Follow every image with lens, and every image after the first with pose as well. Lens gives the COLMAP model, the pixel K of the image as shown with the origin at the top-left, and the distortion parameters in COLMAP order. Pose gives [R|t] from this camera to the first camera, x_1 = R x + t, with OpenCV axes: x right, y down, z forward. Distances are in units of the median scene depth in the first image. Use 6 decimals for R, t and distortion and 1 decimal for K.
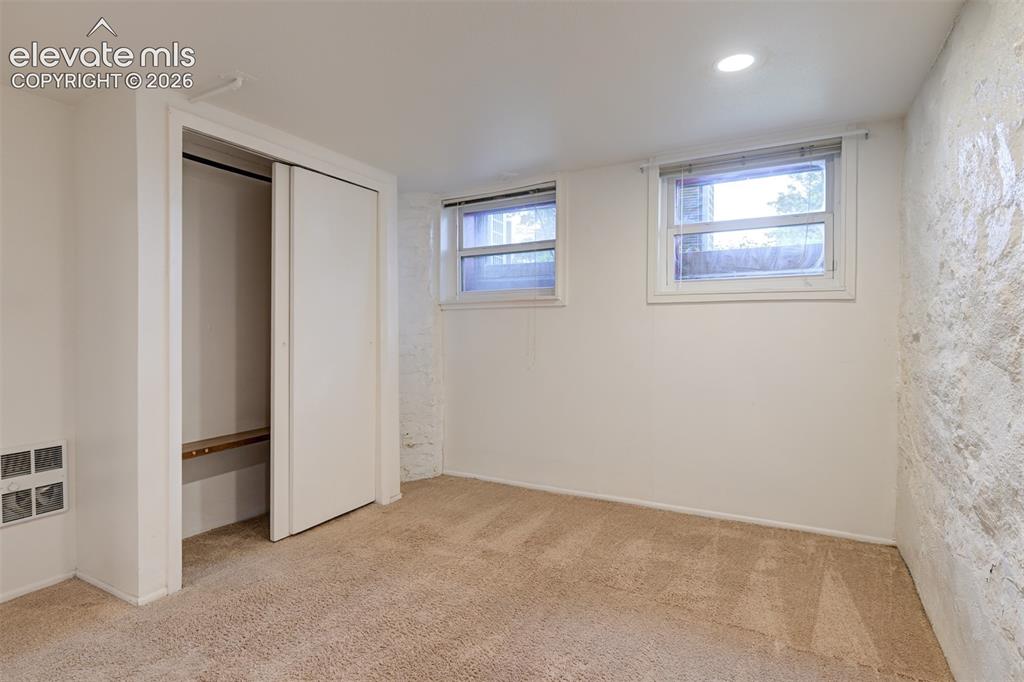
lens RADIAL K [[502.7, 0, 514.8], [0, 502.7, 332.0], [0, 0, 1]] dist [0.004917, -0.001055]
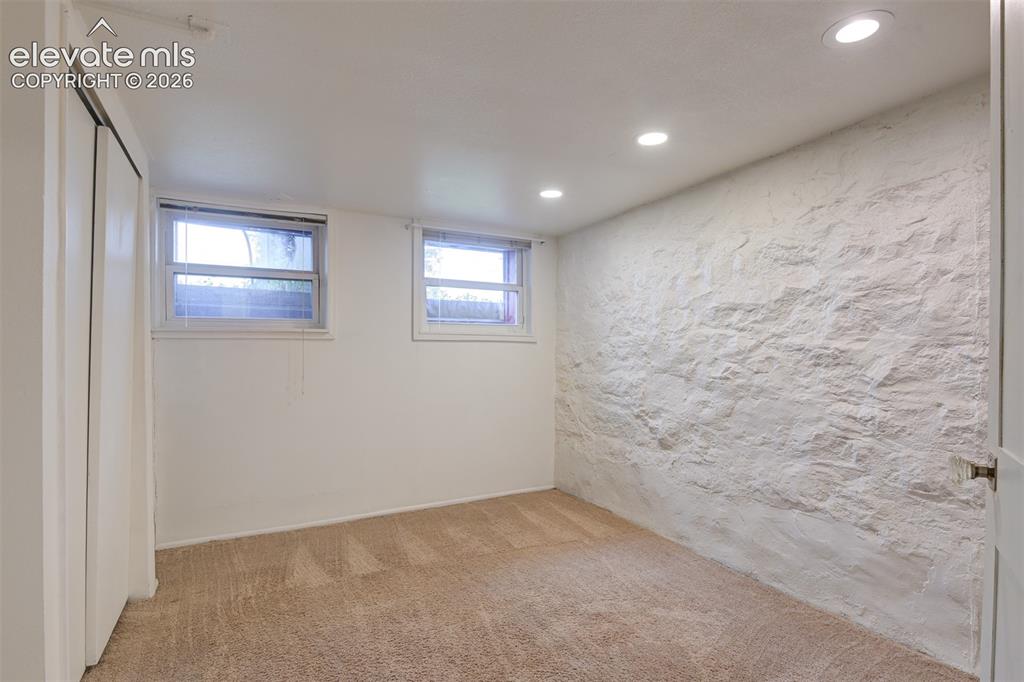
lens RADIAL K [[502.7, 0, 526.1], [0, 502.7, 364.3], [0, 0, 1]] dist [0.004917, -0.001055]
pose [[0.552264, -0.010615, 0.833602, -0.600600], [0.011629, 0.999920, 0.005028, -0.001987], [-0.833588, 0.006917, 0.552343, 0.120638]]
